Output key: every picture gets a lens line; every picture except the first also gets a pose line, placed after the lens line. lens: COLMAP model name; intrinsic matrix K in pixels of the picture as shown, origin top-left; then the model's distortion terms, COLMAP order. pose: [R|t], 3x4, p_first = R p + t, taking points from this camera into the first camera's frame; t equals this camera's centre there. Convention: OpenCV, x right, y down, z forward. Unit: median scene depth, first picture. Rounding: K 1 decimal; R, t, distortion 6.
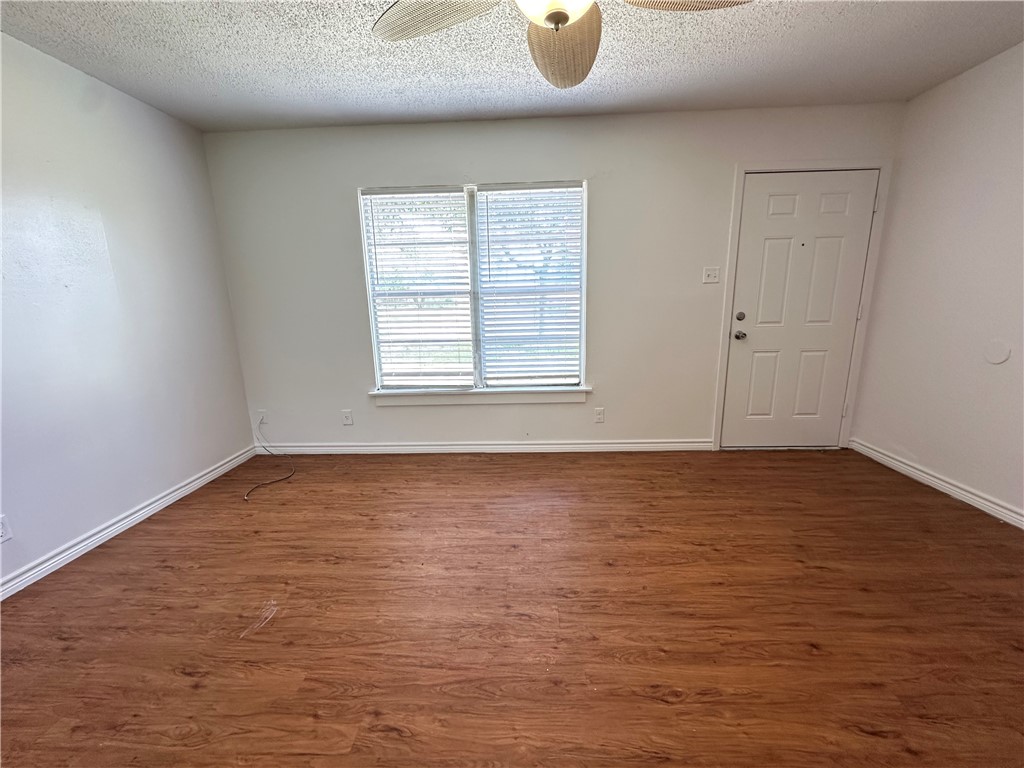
lens RADIAL K [[410.7, 0, 511.4], [0, 410.7, 382.1], [0, 0, 1]] dist [-0.001023, -0.000109]
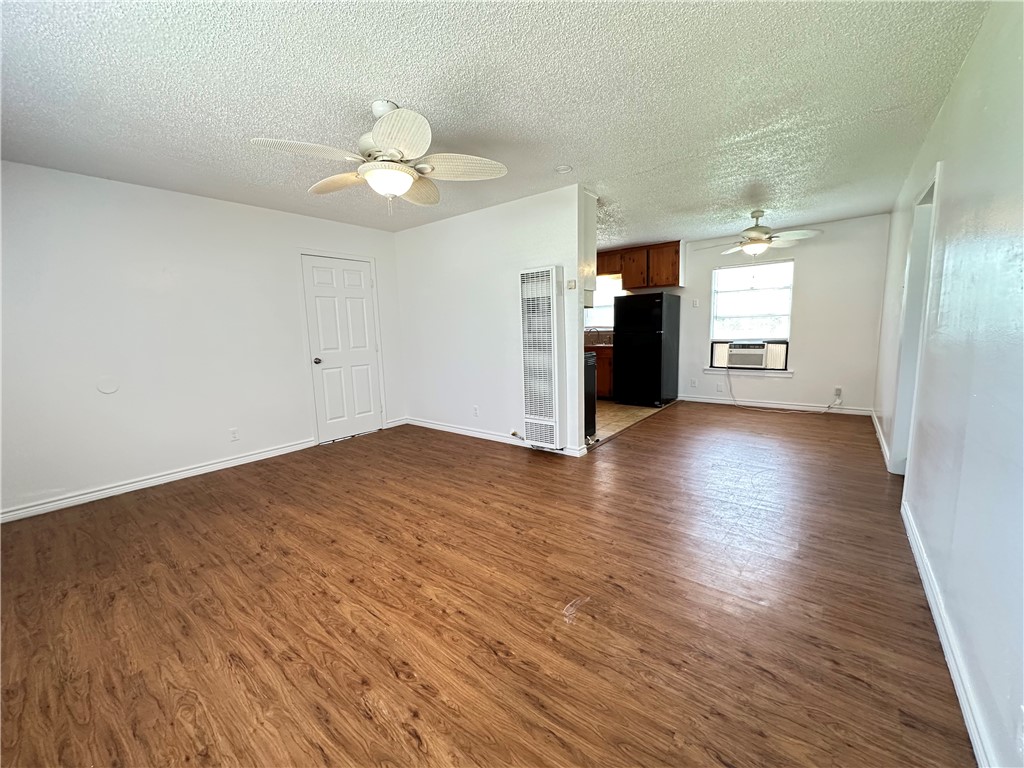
lens RADIAL K [[410.7, 0, 510.7], [0, 410.7, 384.3], [0, 0, 1]] dist [-0.001023, -0.000109]
pose [[-0.805707, -0.034889, 0.591286, -0.941872], [0.167284, 0.944220, 0.283661, -0.288137], [-0.568201, 0.327461, -0.754928, 1.485255]]
